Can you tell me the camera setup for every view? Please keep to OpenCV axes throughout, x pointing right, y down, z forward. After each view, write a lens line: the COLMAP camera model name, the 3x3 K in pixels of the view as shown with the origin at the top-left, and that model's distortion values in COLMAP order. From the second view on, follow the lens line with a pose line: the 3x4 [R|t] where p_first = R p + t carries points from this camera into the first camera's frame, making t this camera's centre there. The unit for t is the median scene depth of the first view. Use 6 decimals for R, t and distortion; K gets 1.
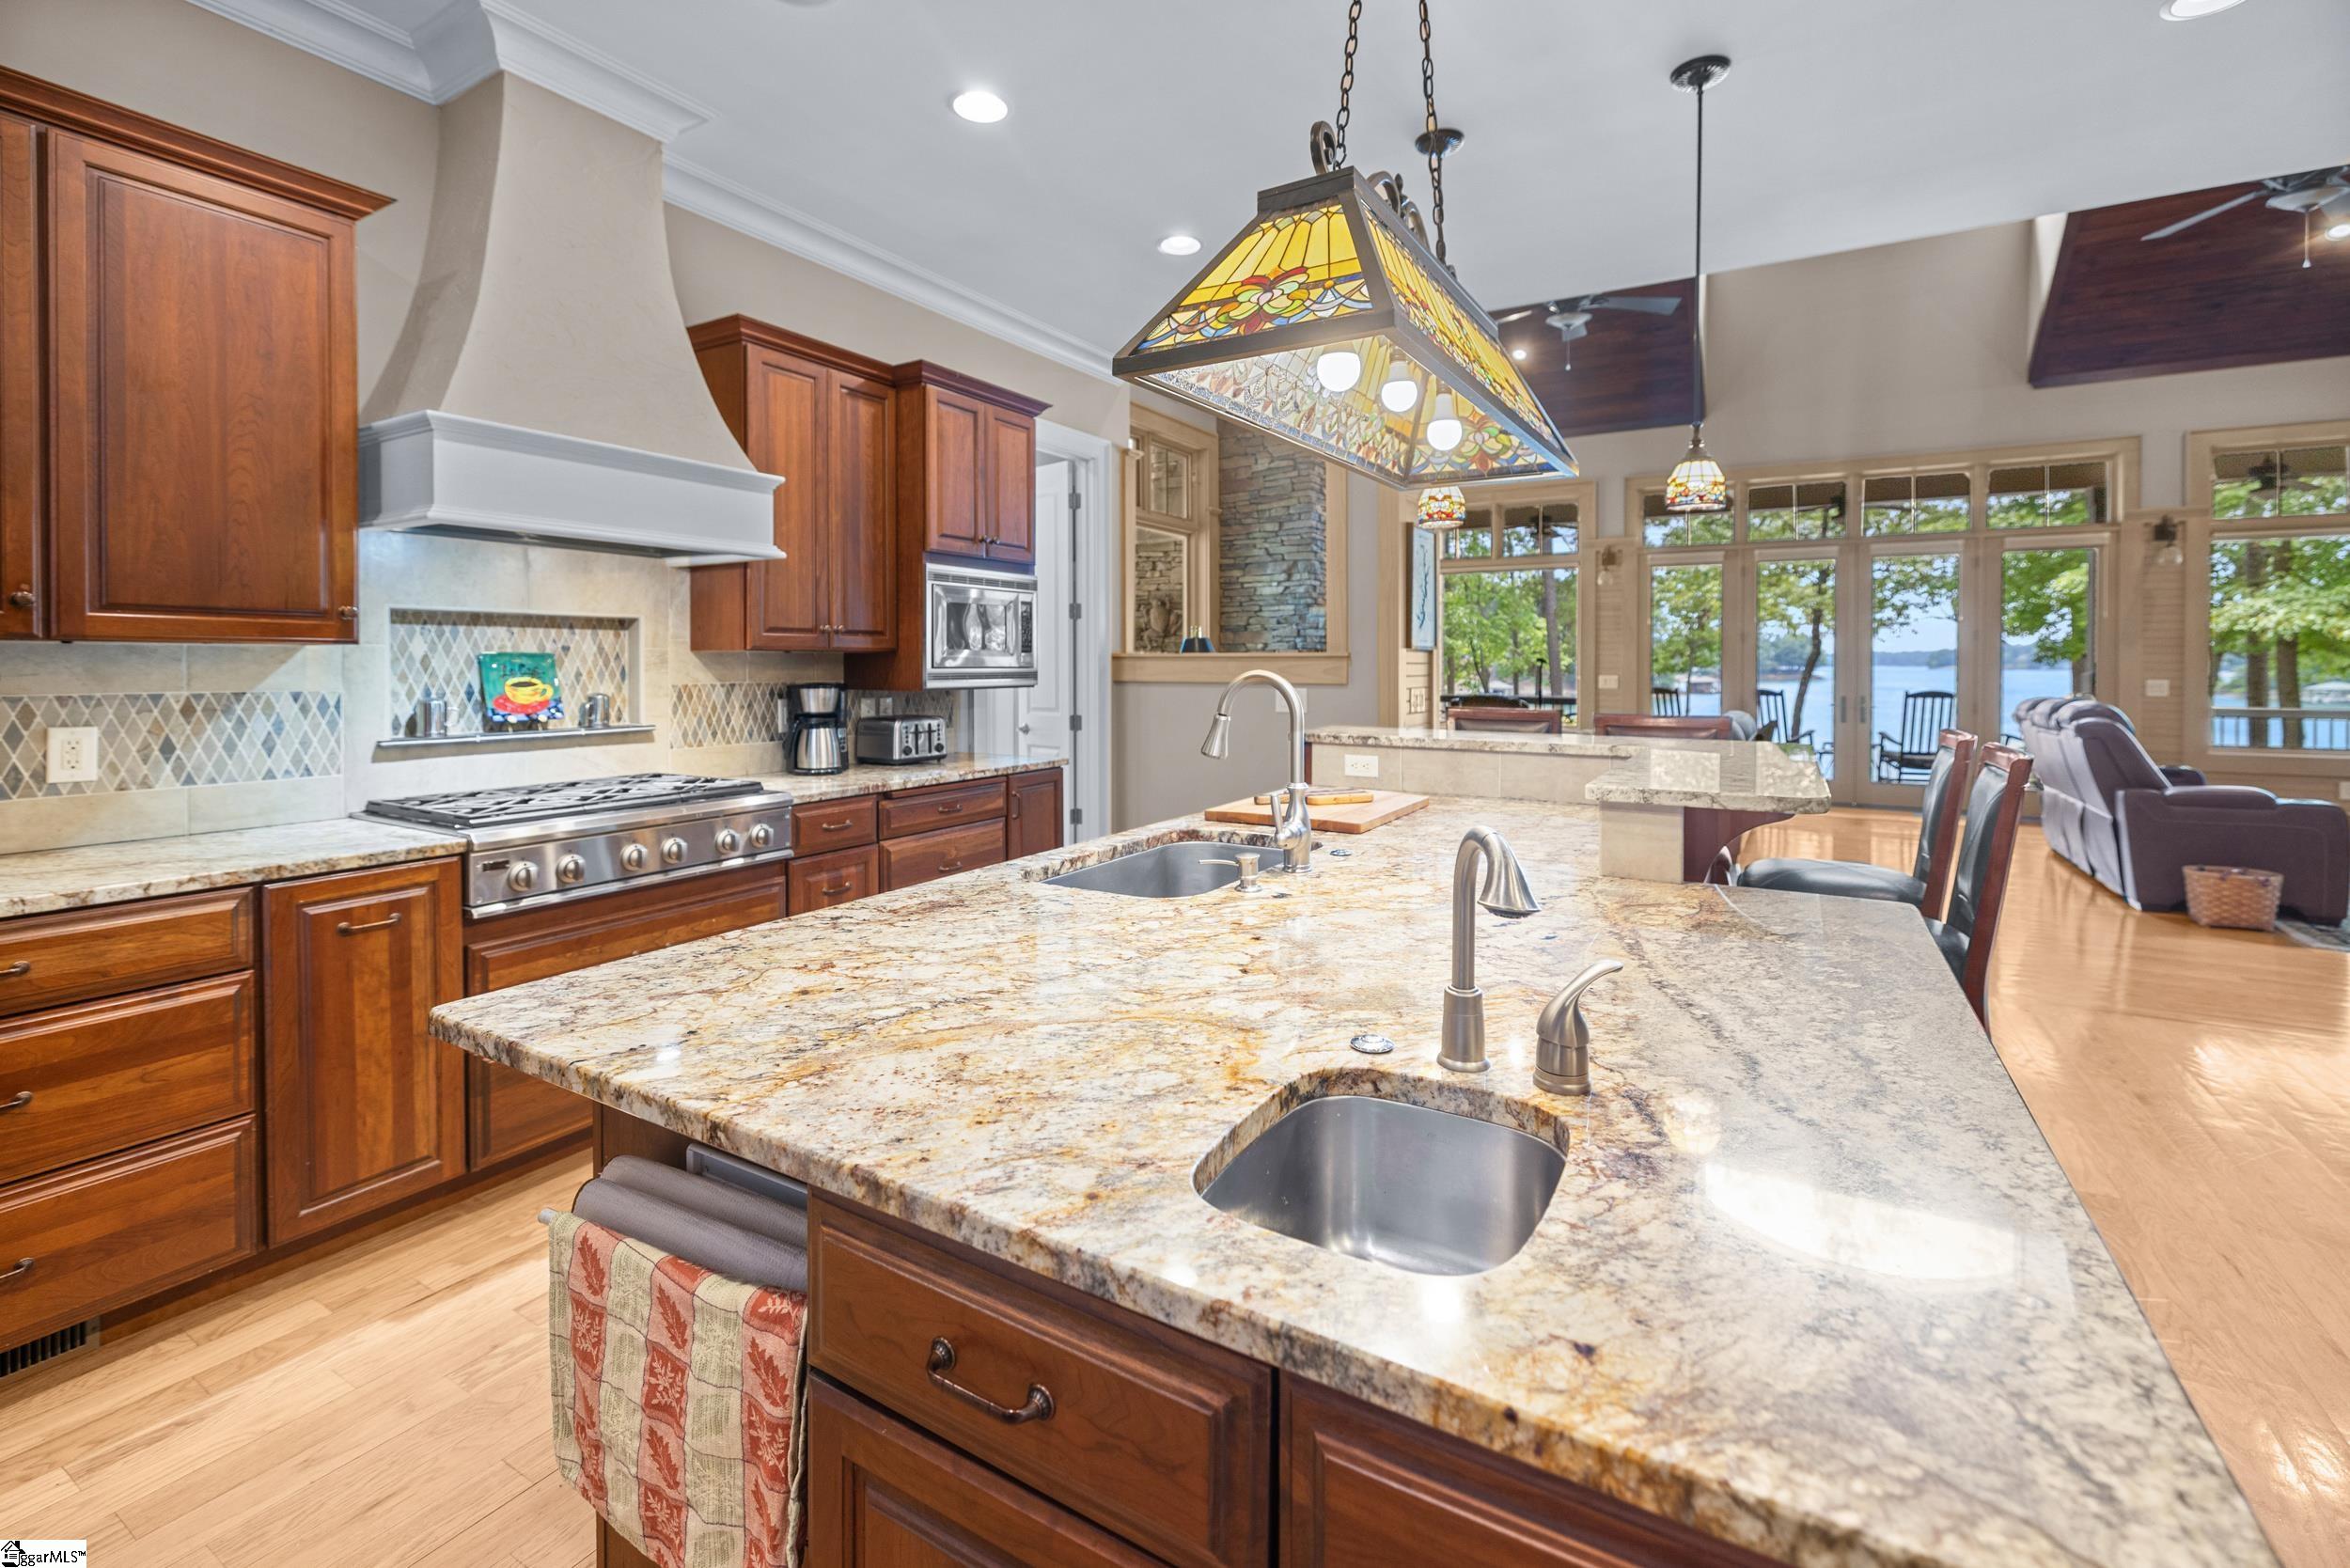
lens RADIAL K [[1016.1, 0, 1177.1], [0, 1016.1, 680.4], [0, 0, 1]] dist [-0.001708, 0.000089]
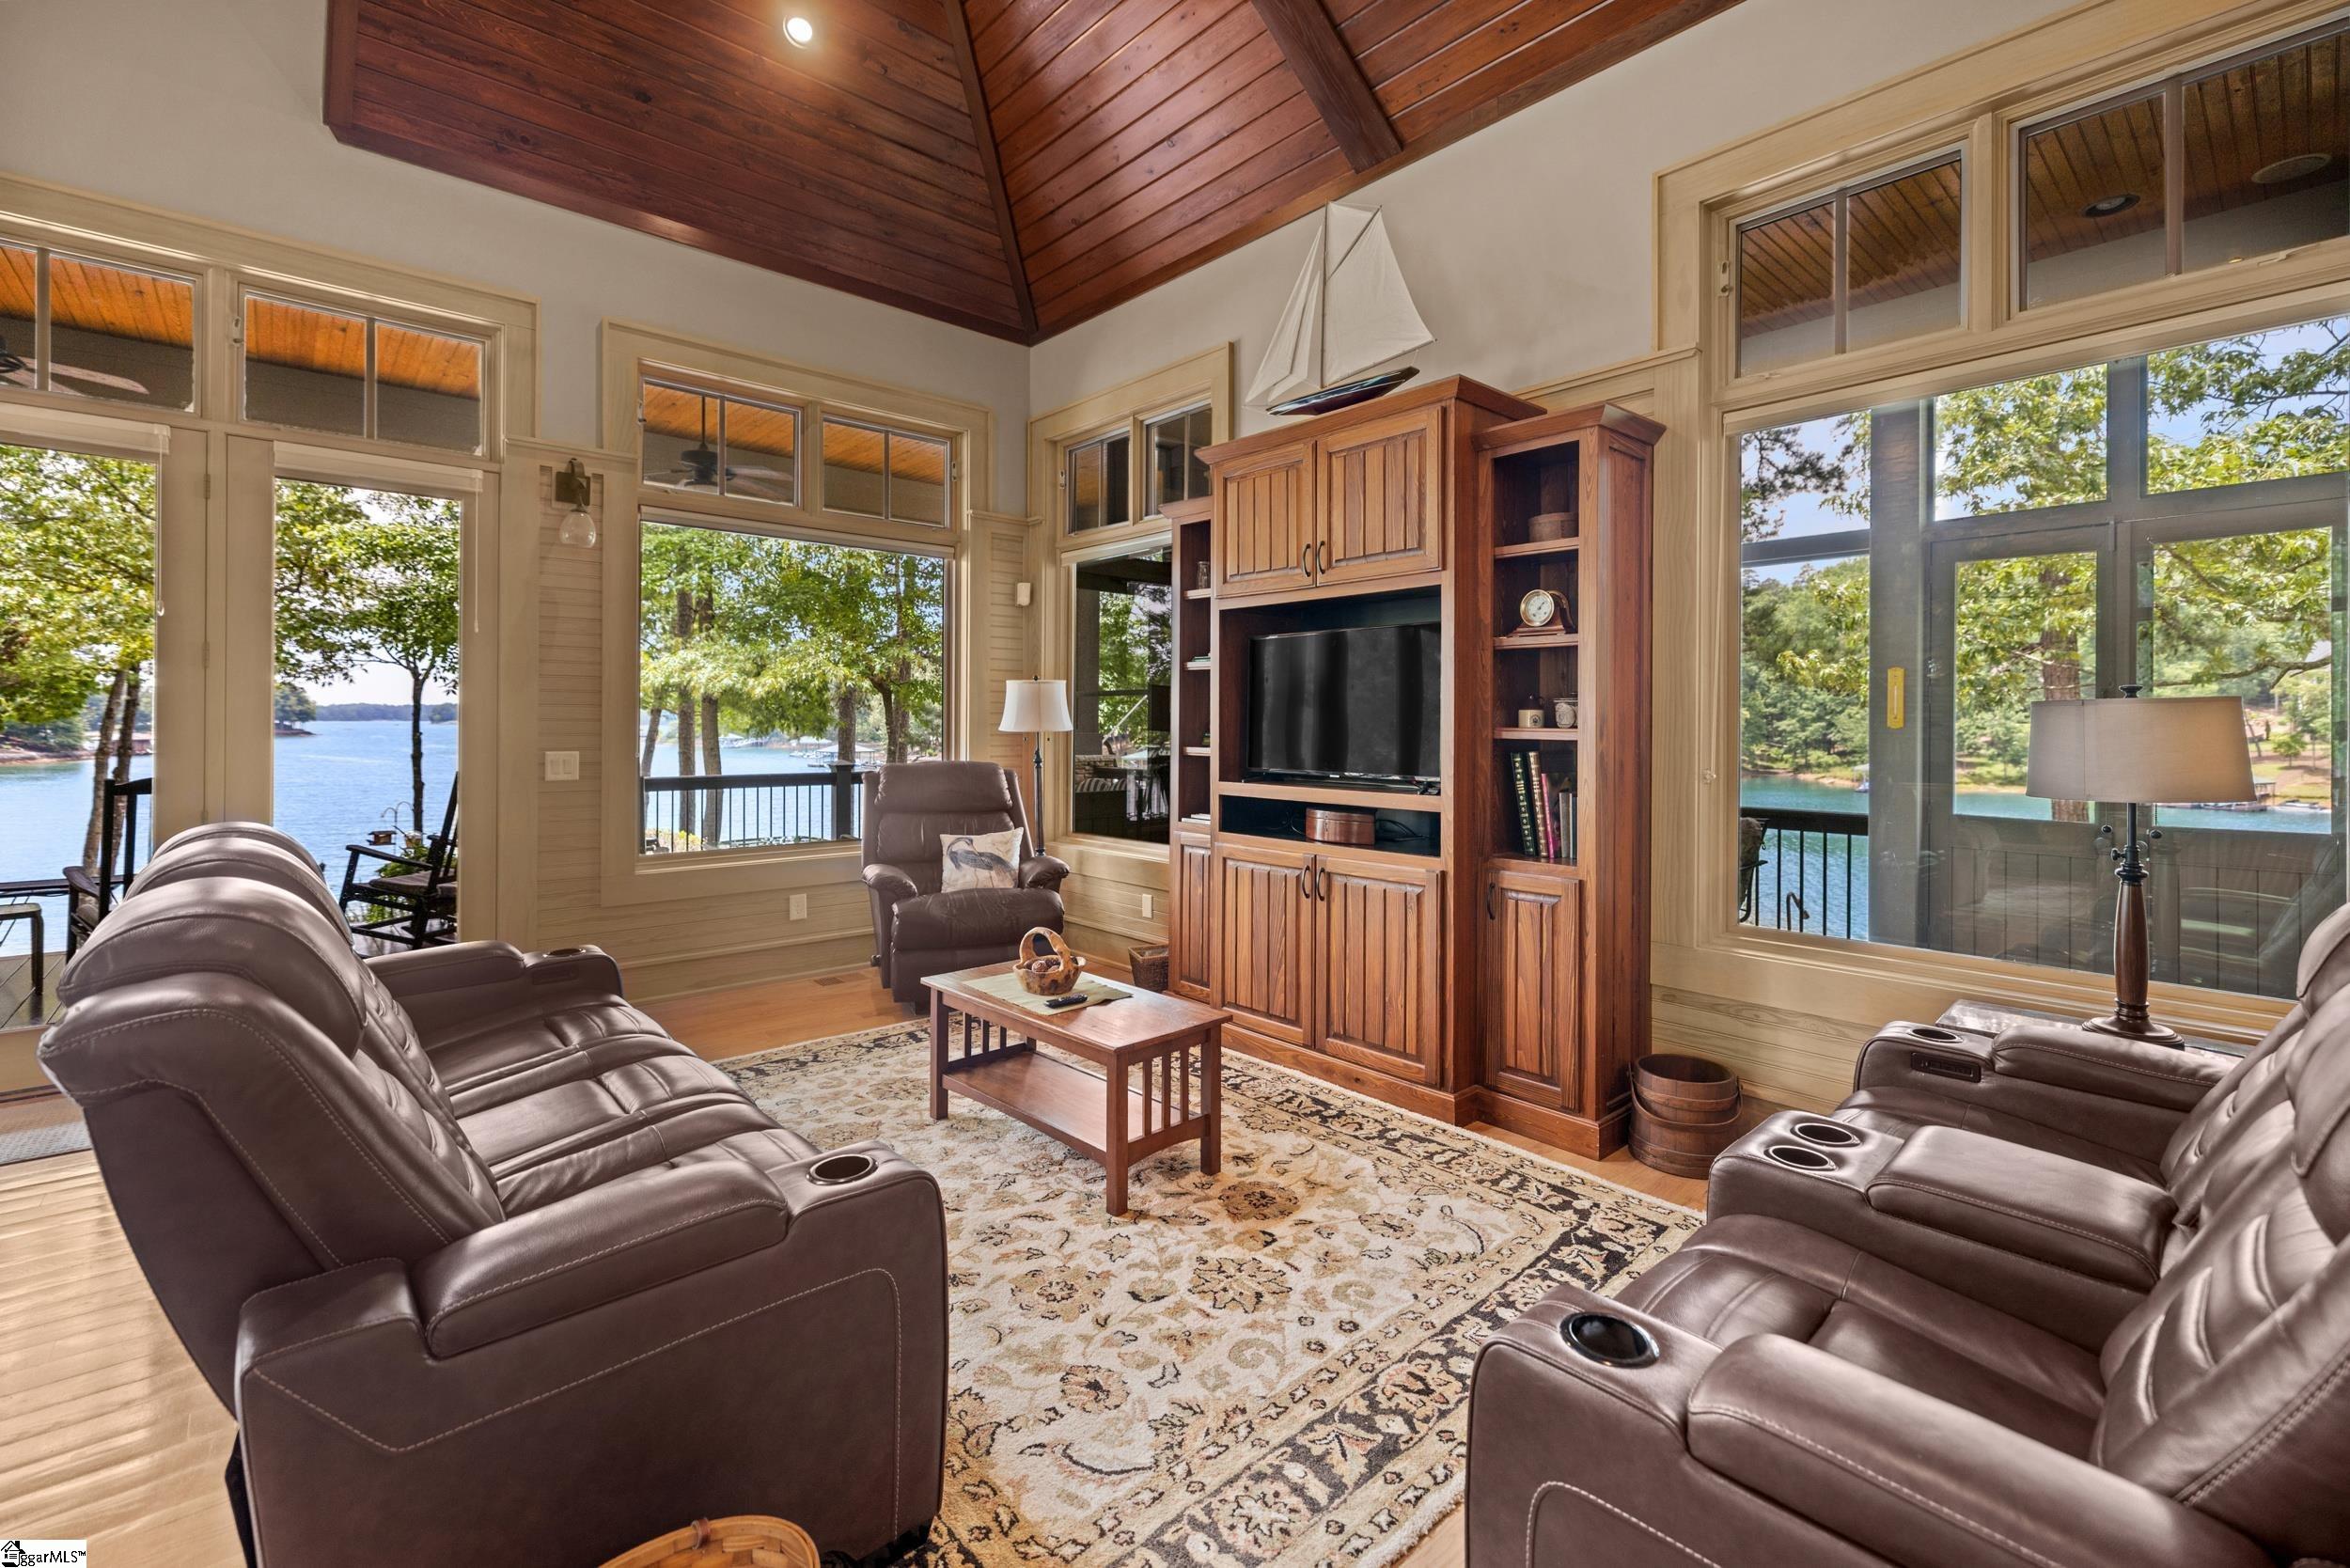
lens RADIAL K [[1016.1, 0, 1179.2], [0, 1016.1, 727.4], [0, 0, 1]] dist [-0.001708, 0.000089]
pose [[0.294241, -0.001370, 0.955730, 1.292085], [0.008518, 0.999963, -0.001189, -0.025898], [-0.955693, 0.008491, 0.294242, 1.243317]]
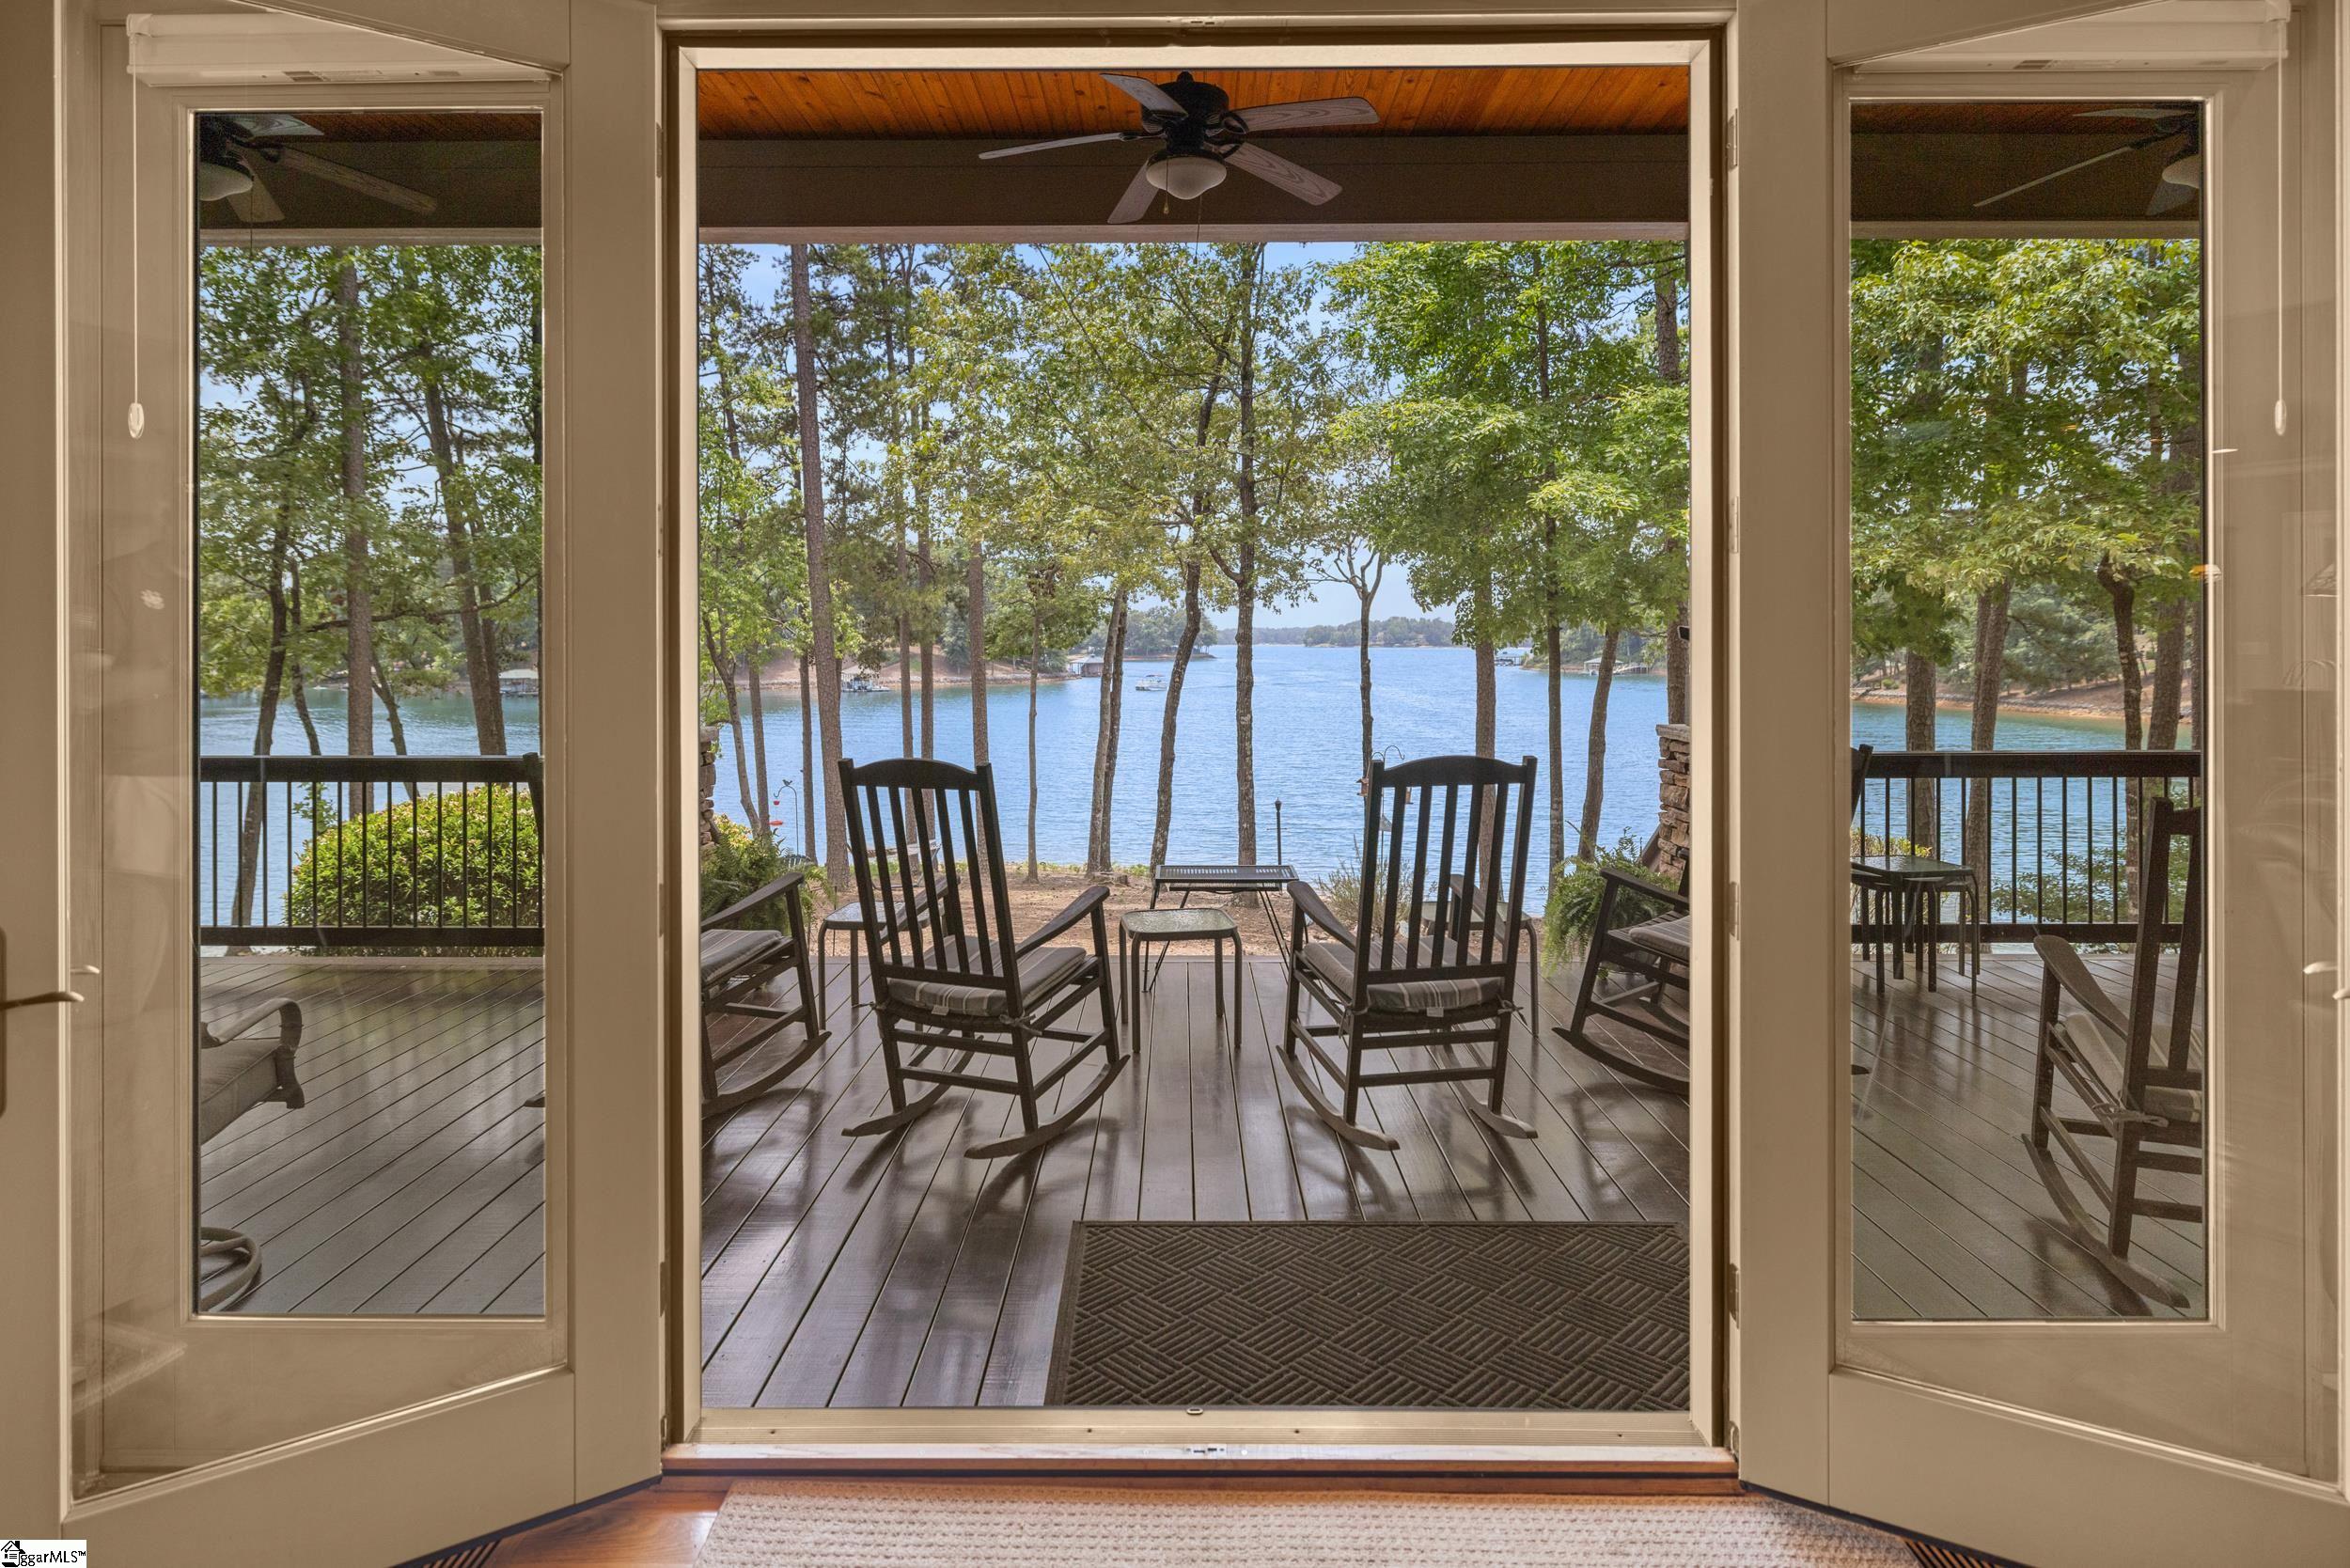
lens RADIAL K [[1278.1, 0, 1161.4], [0, 1278.1, 637.3], [0, 0, 1]] dist [-0.005835, -0.001334]
pose [[0.865256, 0.000287, 0.501330, 1.514791], [0.009997, 0.999791, -0.017825, -0.054829], [-0.501230, 0.020435, 0.865073, 2.235062]]
